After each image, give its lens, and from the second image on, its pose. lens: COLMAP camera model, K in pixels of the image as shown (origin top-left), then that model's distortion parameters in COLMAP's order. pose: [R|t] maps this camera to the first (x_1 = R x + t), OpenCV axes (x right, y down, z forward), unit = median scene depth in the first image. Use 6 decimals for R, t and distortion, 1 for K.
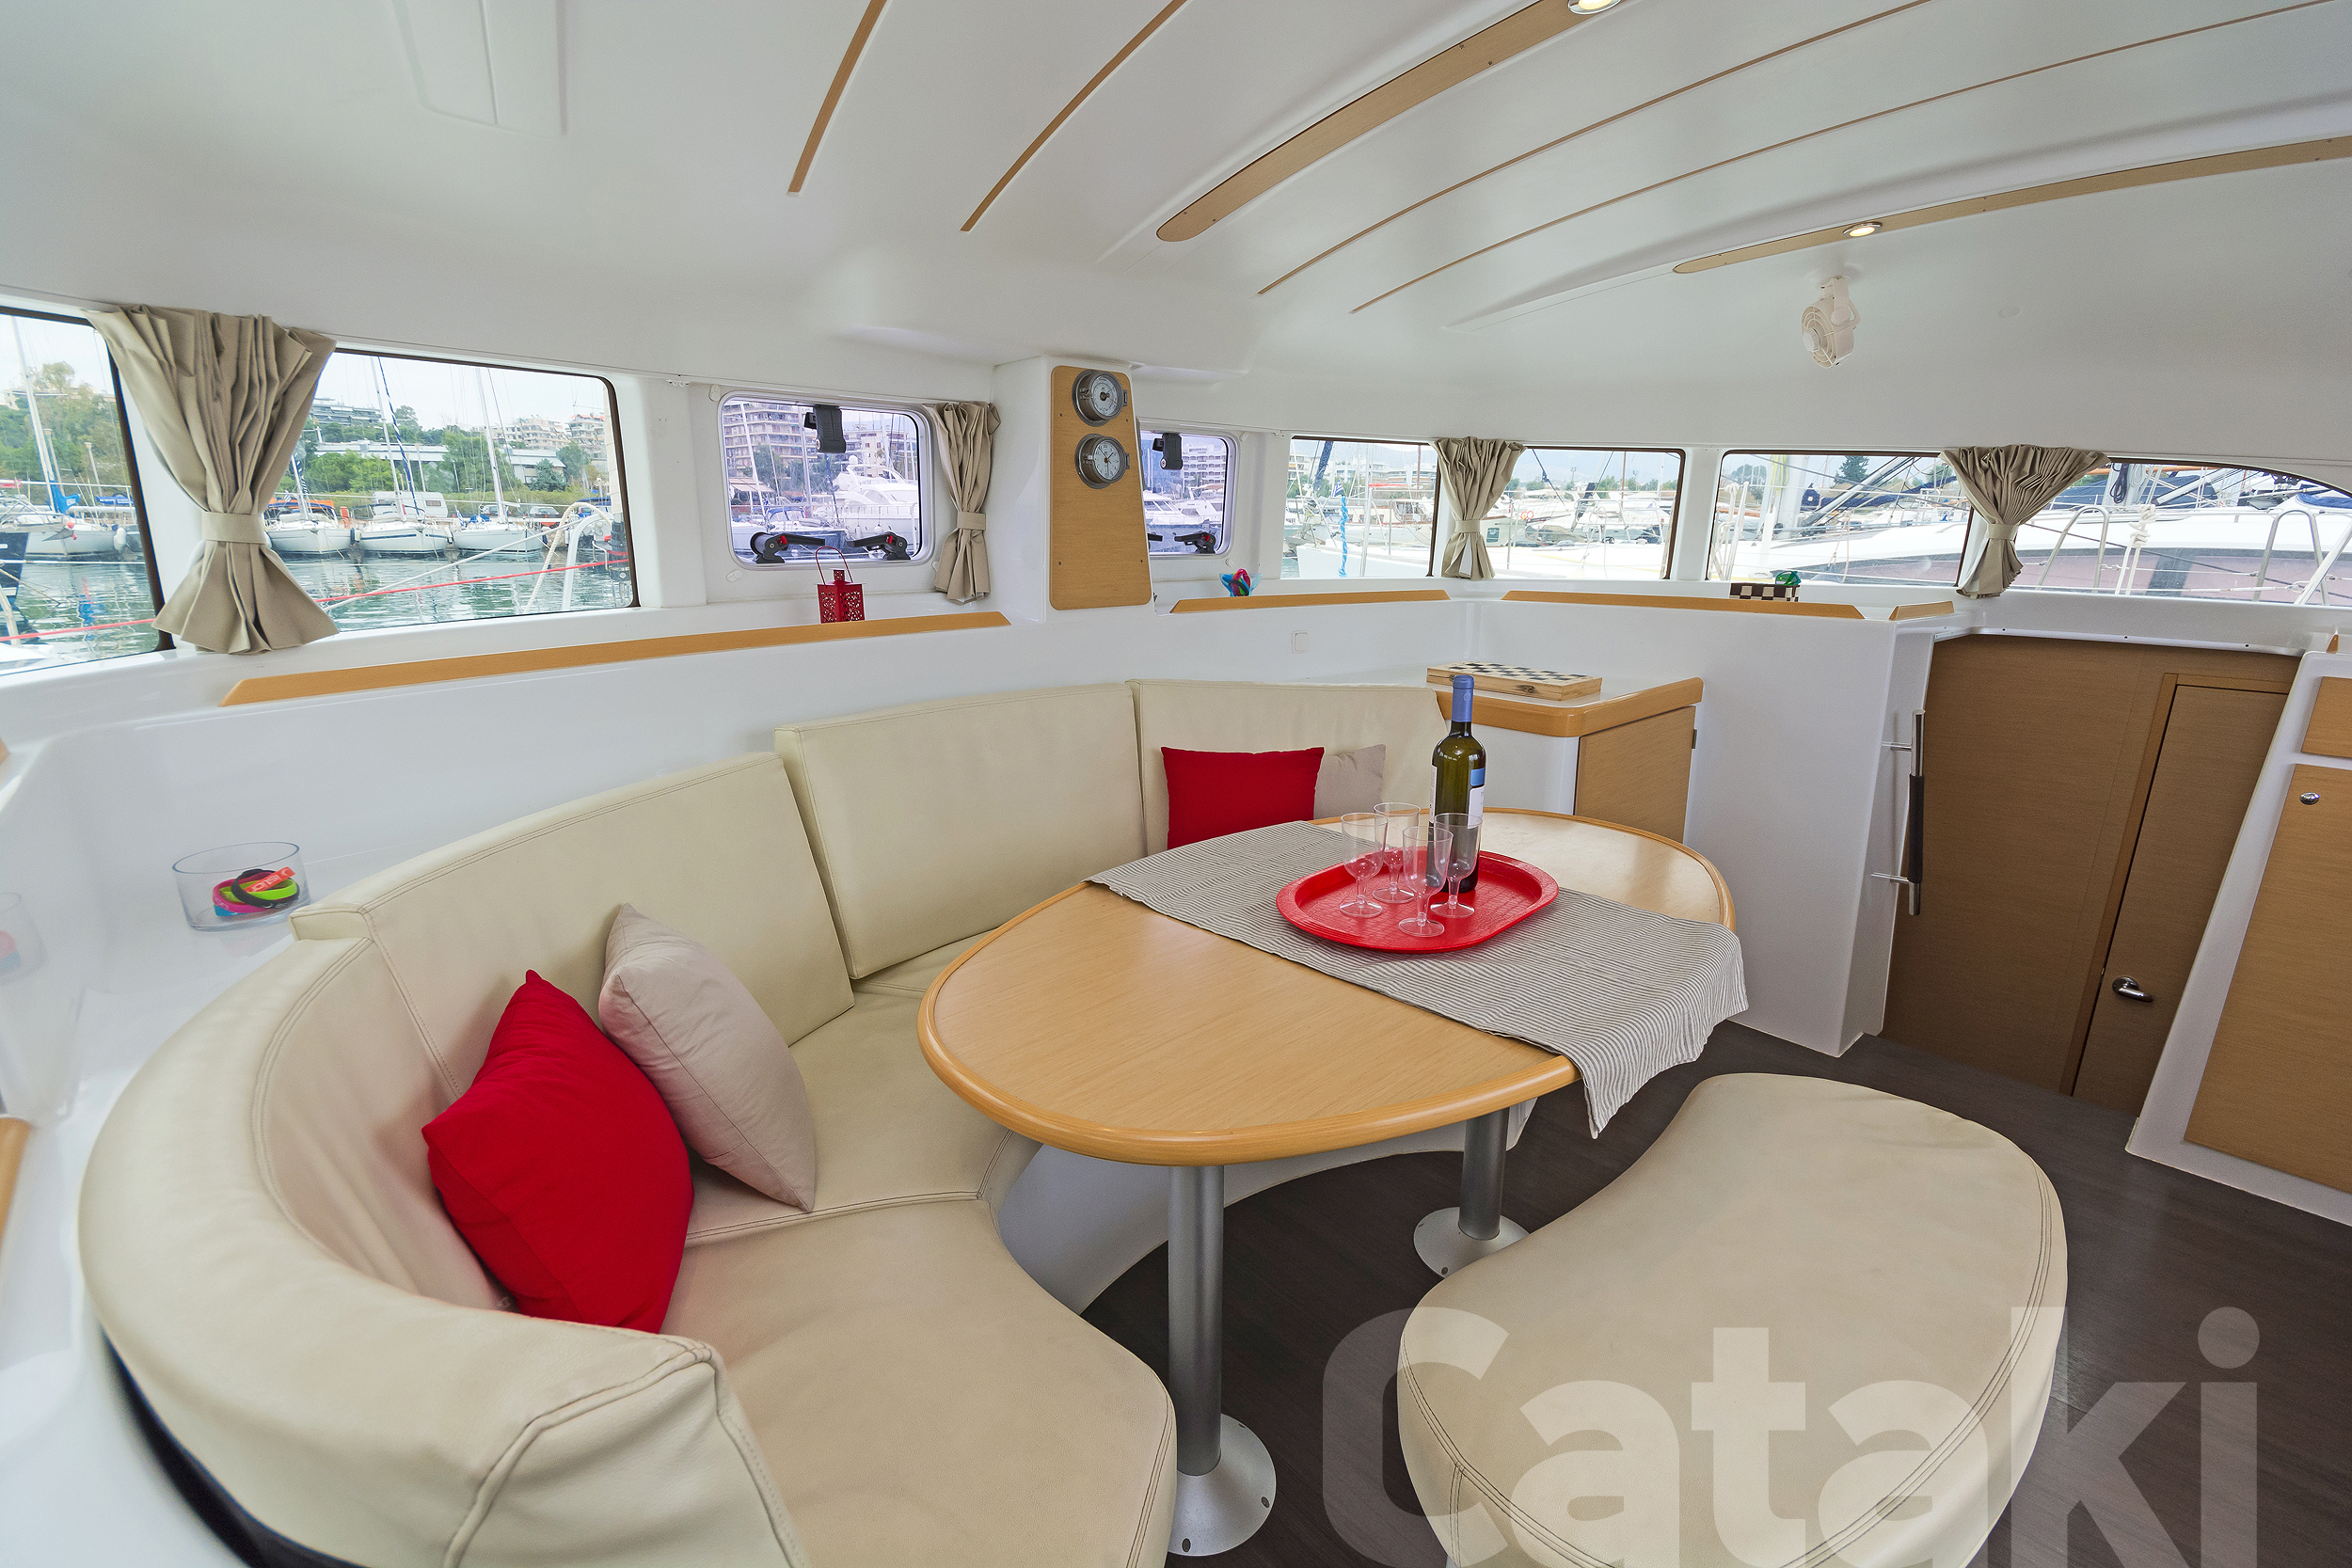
lens RADIAL K [[1026.7, 0, 1170.4], [0, 1026.7, 798.5], [0, 0, 1]] dist [0.005261, -0.000071]
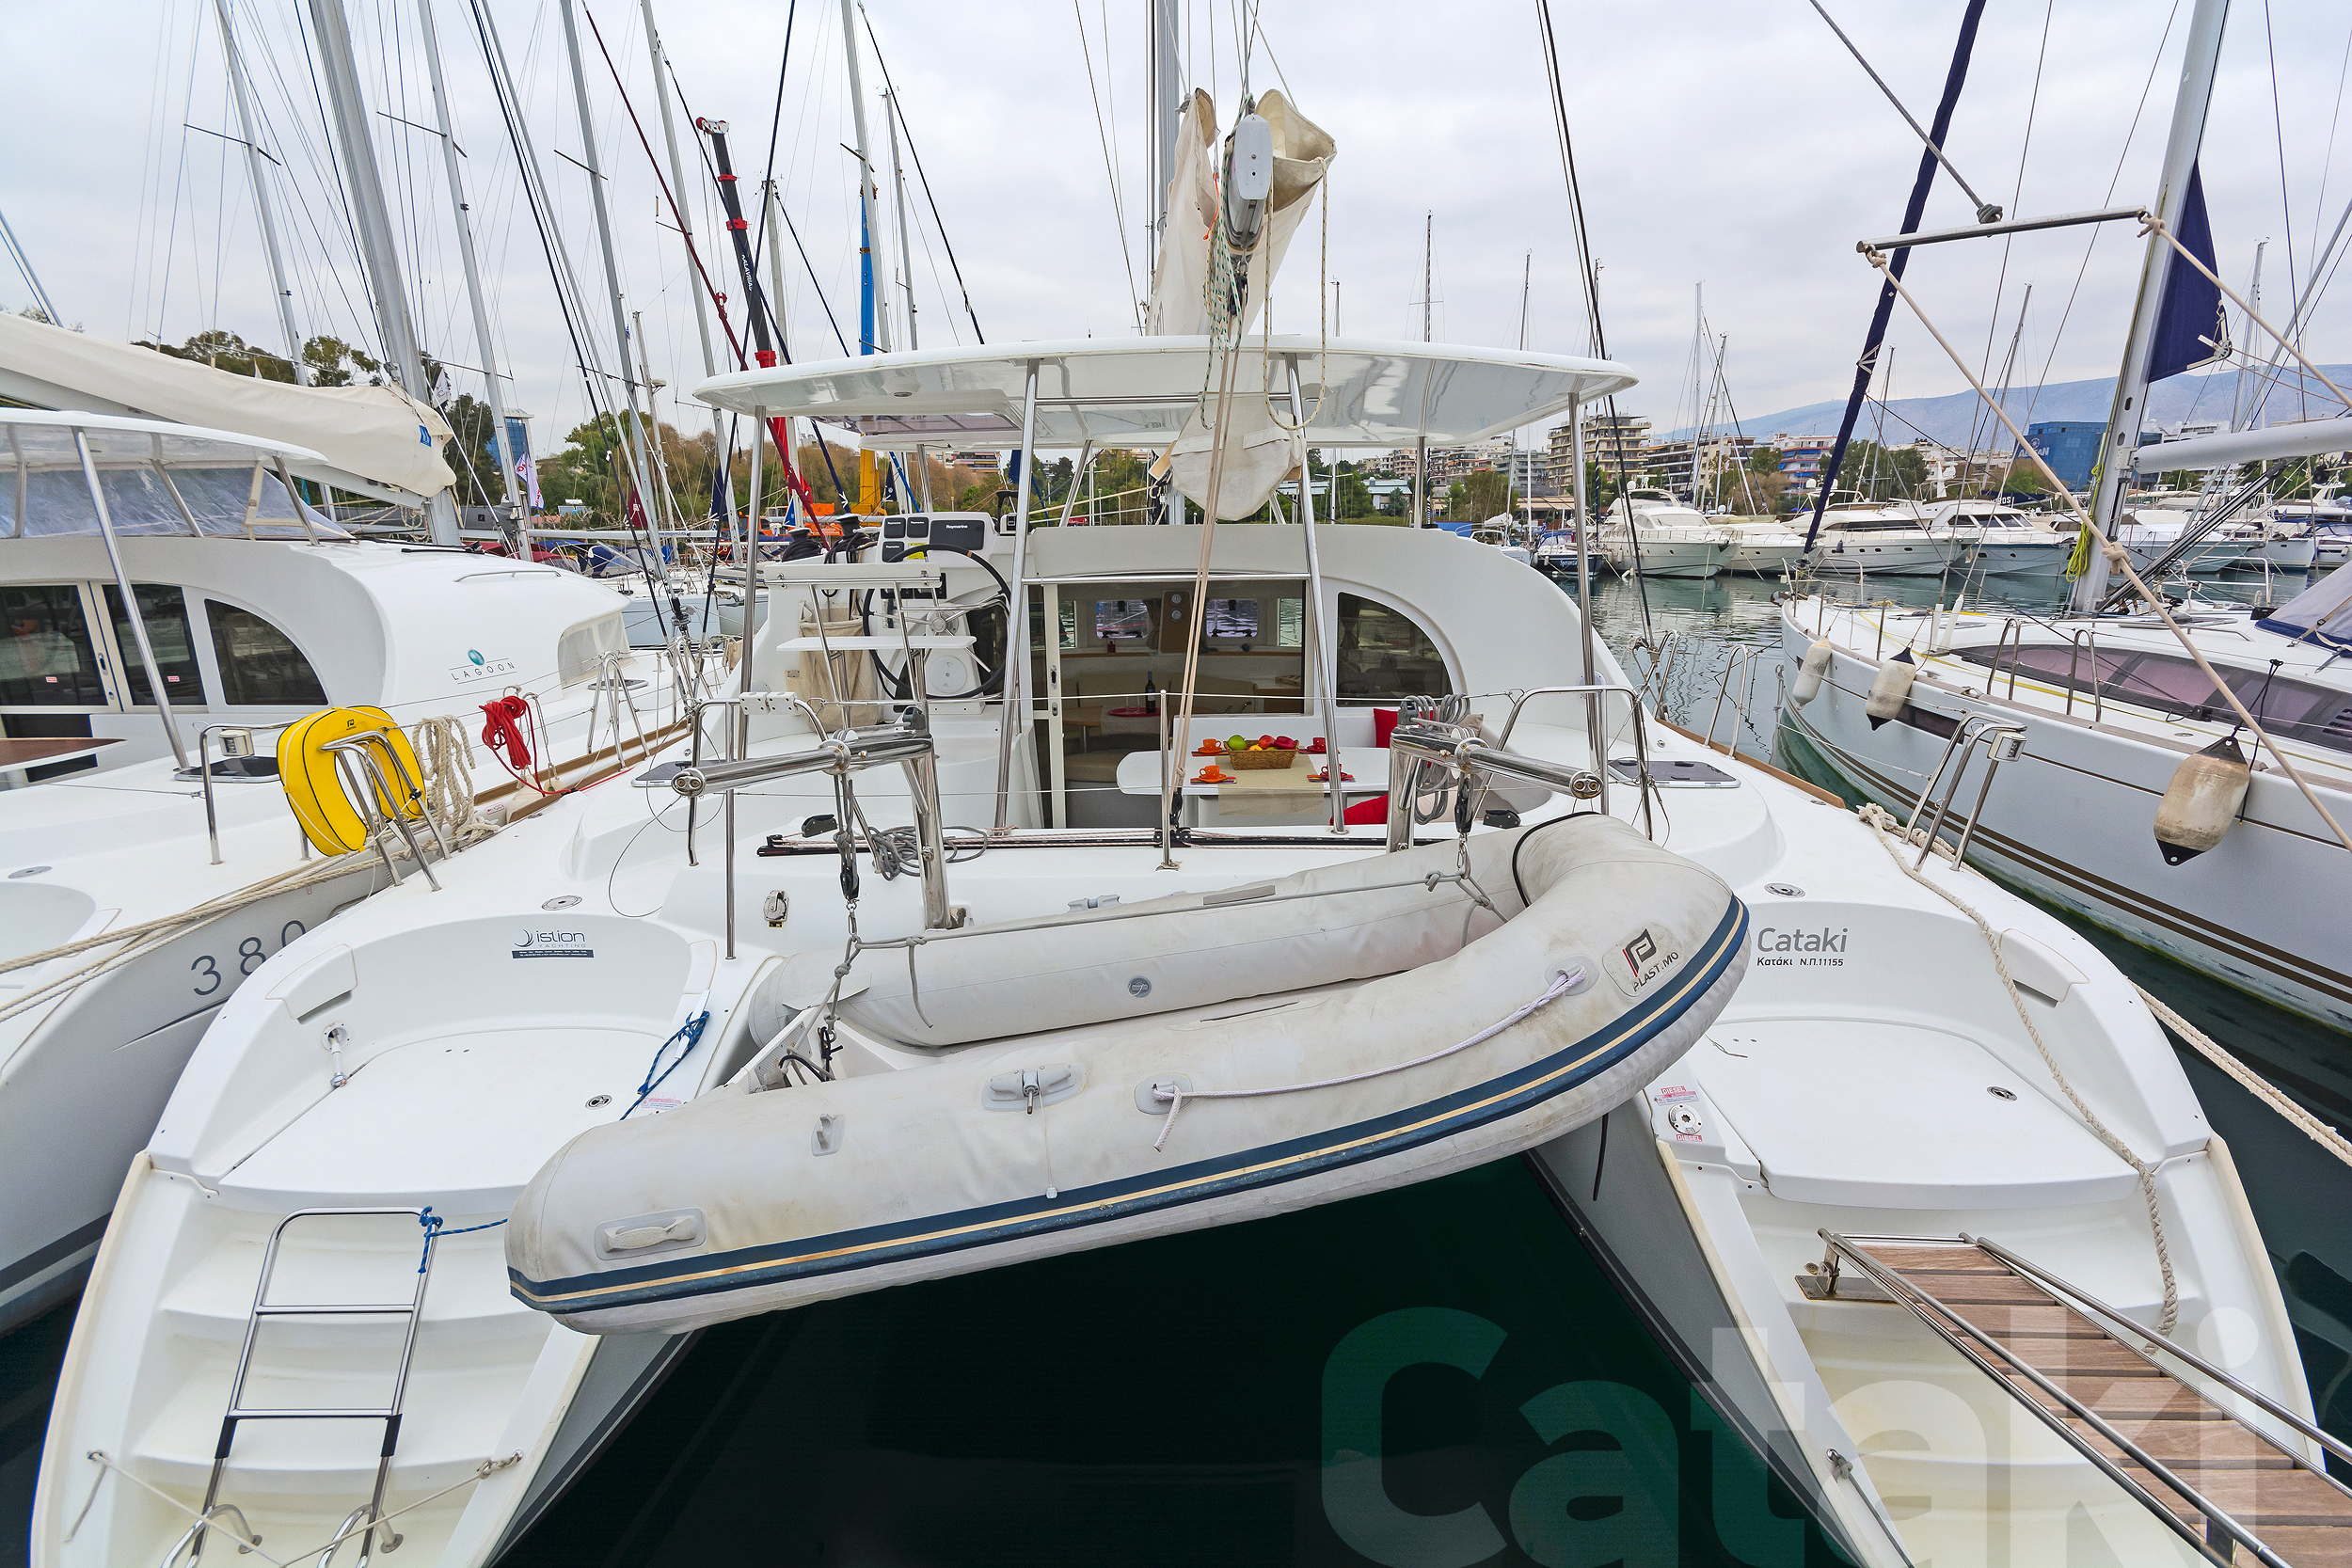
lens RADIAL K [[1026.7, 0, 1170.4], [0, 1026.7, 798.5], [0, 0, 1]] dist [0.005261, -0.000071]
pose [[0.731495, 0.156866, -0.663557, 1.863190], [-0.163073, 0.985182, 0.053129, 0.106530], [0.662059, 0.069345, 0.746236, -1.322950]]
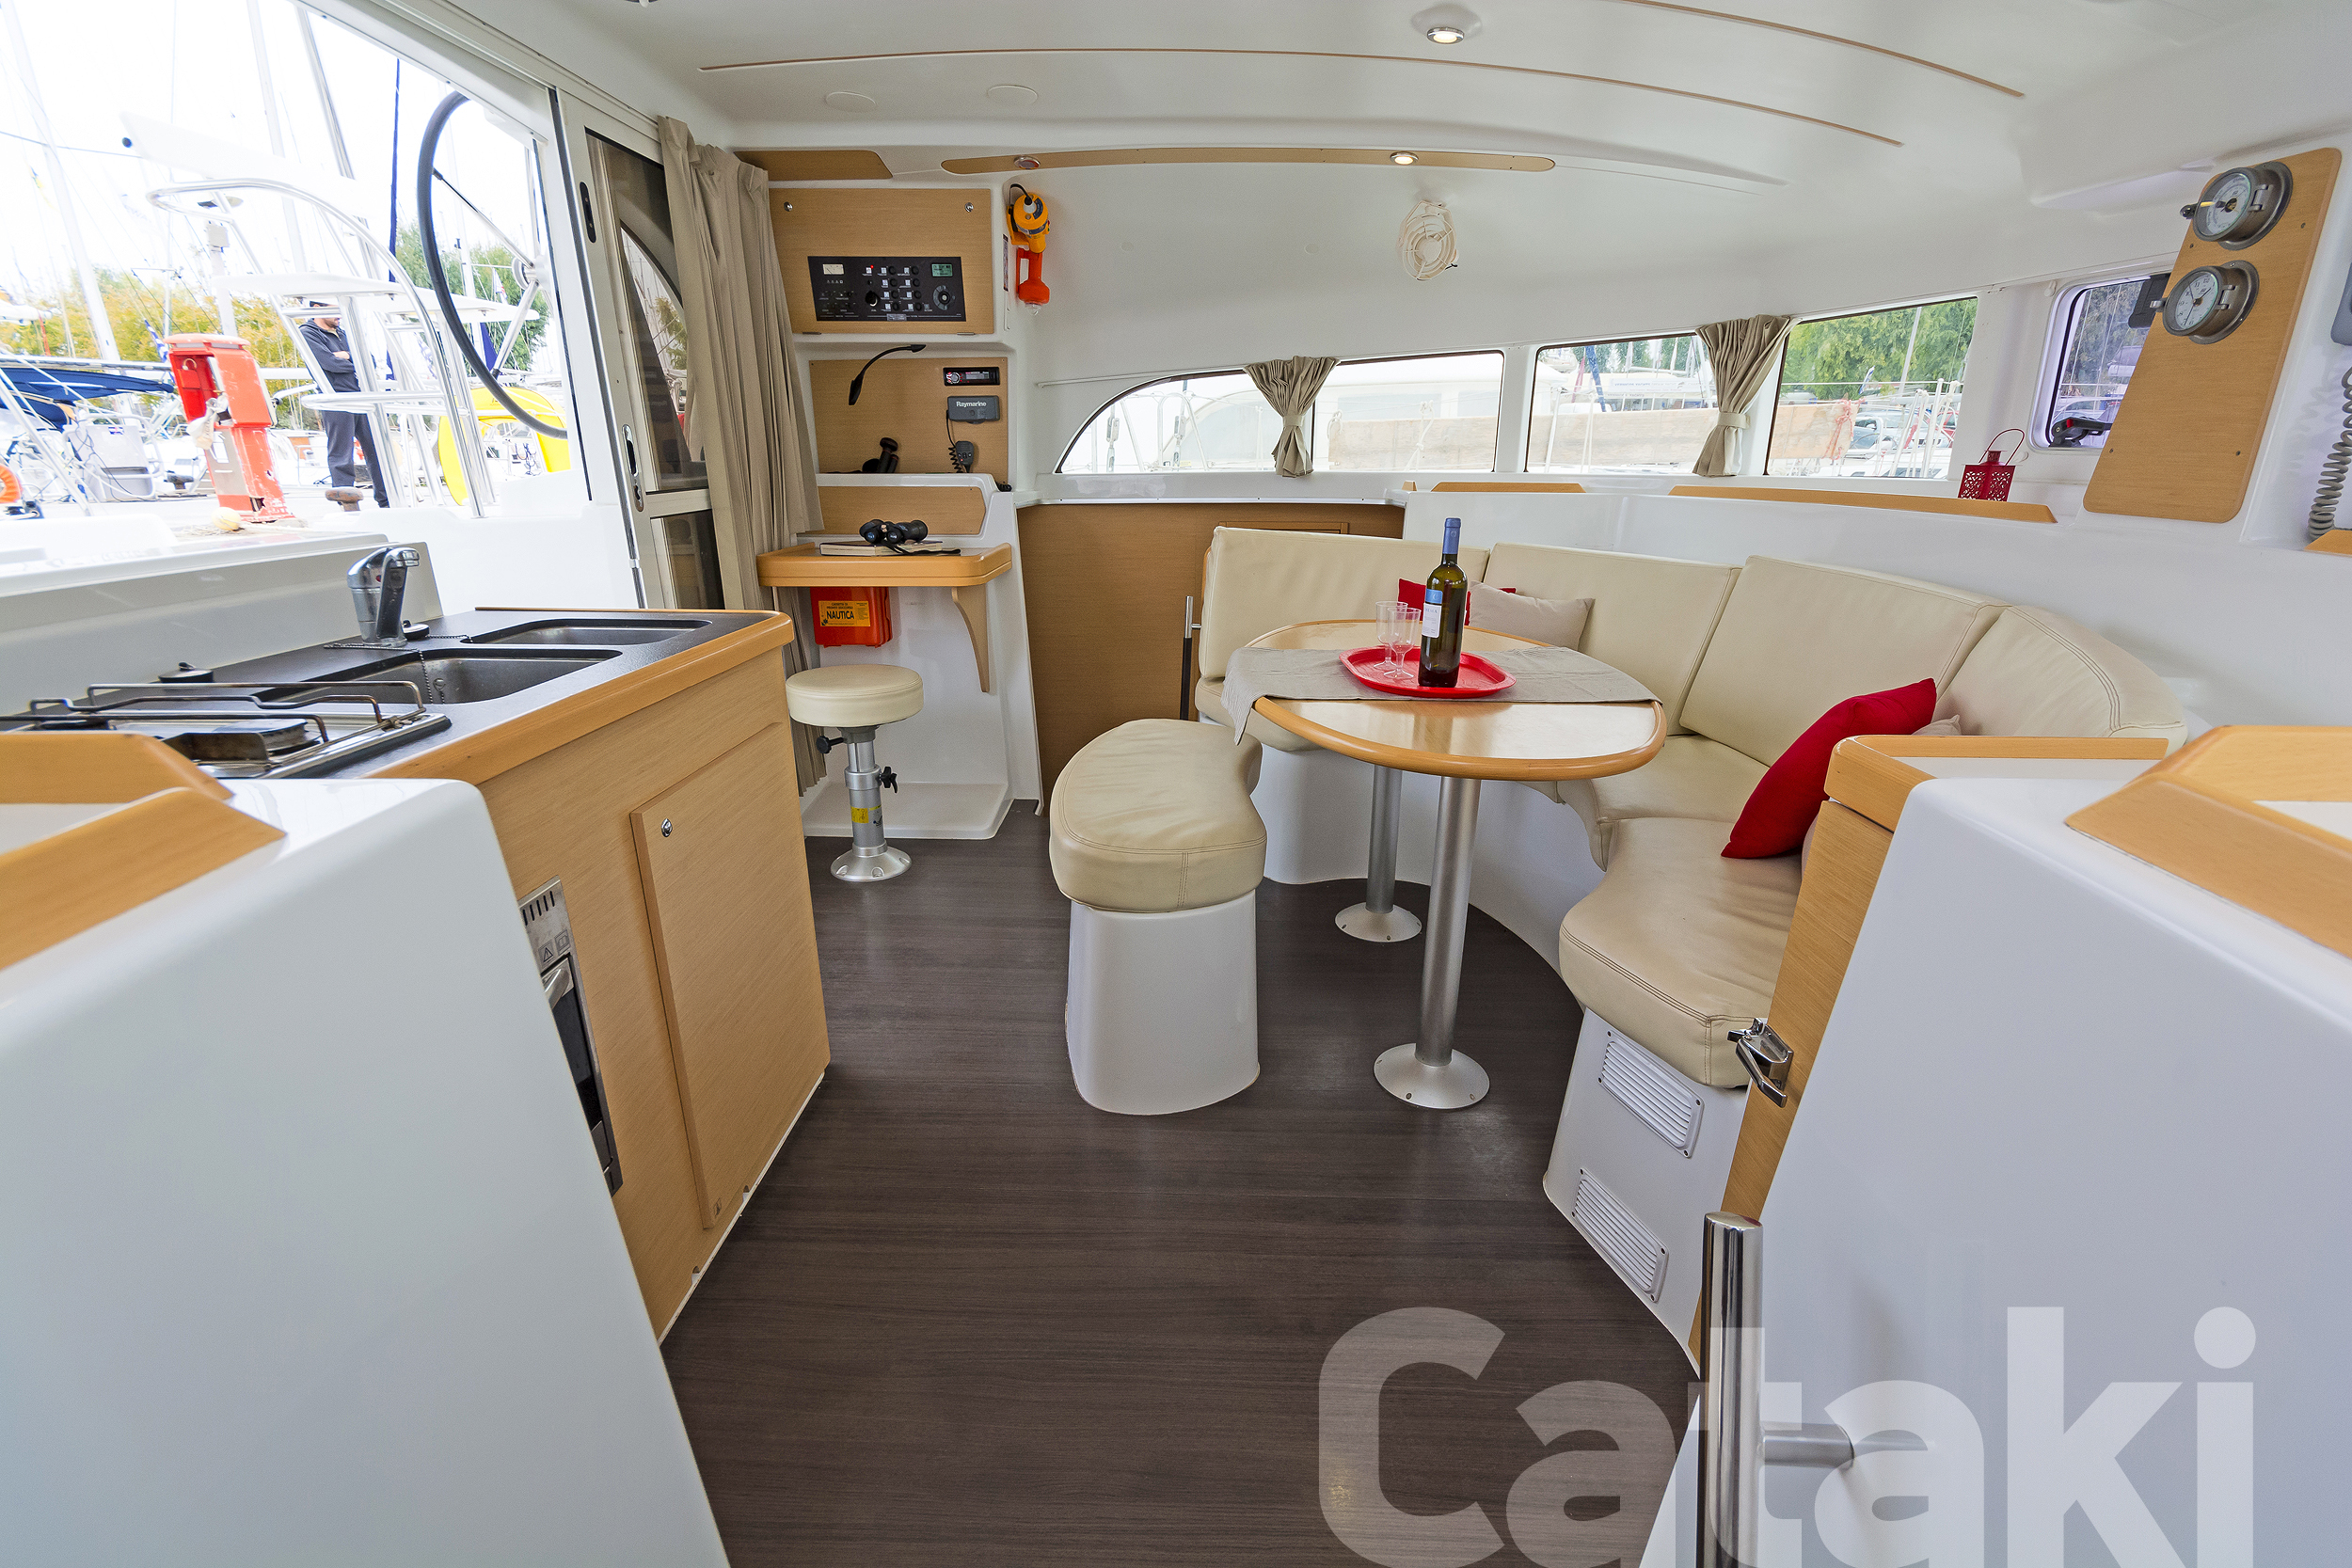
lens RADIAL K [[1040.3, 0, 1176.0], [0, 1040.3, 784.0], [0, 0, 1]] dist [0.016439, -0.012671]
pose [[-0.694685, 0.217002, -0.685801, 0.703937], [-0.195205, 0.860759, 0.470095, -0.177602], [0.692321, 0.460439, -0.555597, 0.772957]]
